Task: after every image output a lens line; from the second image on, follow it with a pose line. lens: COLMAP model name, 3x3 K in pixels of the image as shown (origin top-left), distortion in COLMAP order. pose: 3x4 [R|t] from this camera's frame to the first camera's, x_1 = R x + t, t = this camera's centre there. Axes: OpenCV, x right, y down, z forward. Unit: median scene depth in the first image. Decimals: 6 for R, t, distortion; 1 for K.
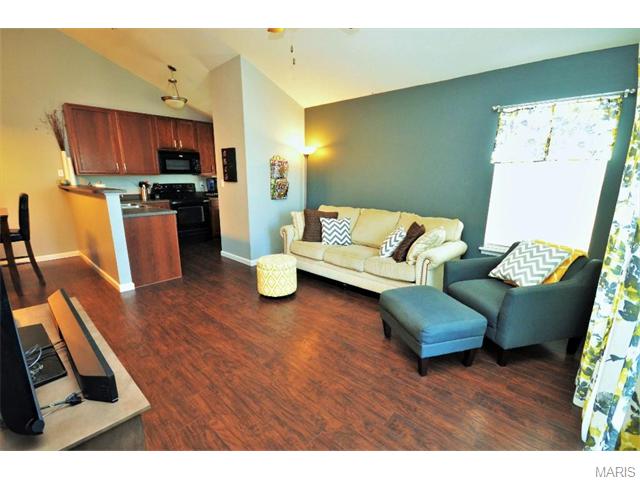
lens RADIAL K [[296.6, 0, 322.4], [0, 296.6, 244.2], [0, 0, 1]] dist [0.000483, -0.000162]
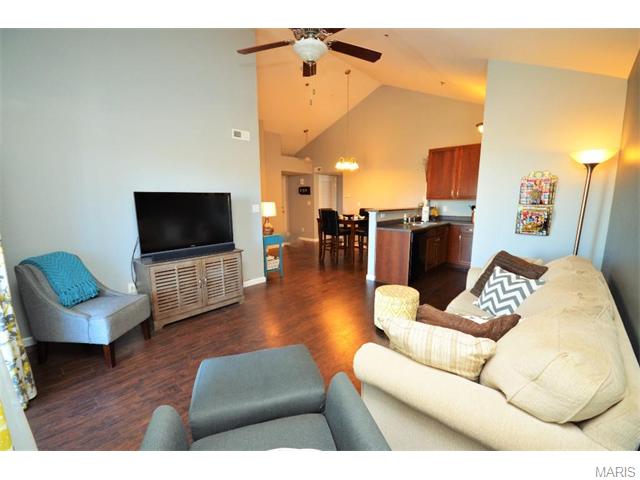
lens RADIAL K [[279.7, 0, 323.5], [0, 279.7, 244.2], [0, 0, 1]] dist [-0.001350, -0.000068]
pose [[0.021030, 0.157122, -0.987355, 0.493560], [-0.223292, 0.963366, 0.148549, -0.122606], [0.974525, 0.217345, 0.055344, 0.519184]]
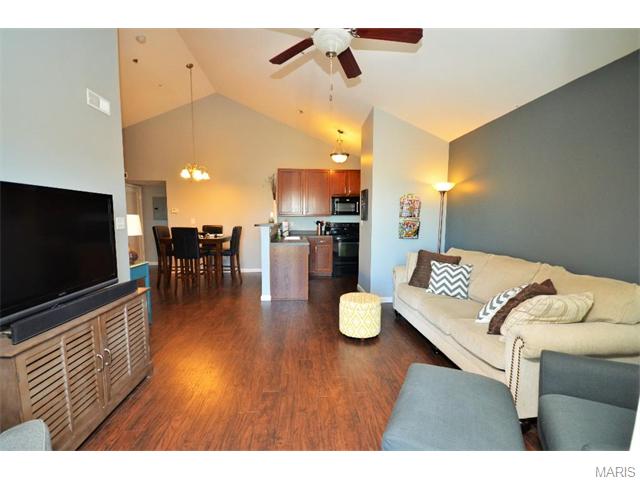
lens RADIAL K [[279.7, 0, 323.5], [0, 279.7, 244.2], [0, 0, 1]] dist [-0.001350, -0.000068]
pose [[0.741292, 0.059583, -0.668533, 0.259498], [-0.152936, 0.984844, -0.081807, -0.019816], [0.653526, 0.162886, 0.739170, 0.167851]]
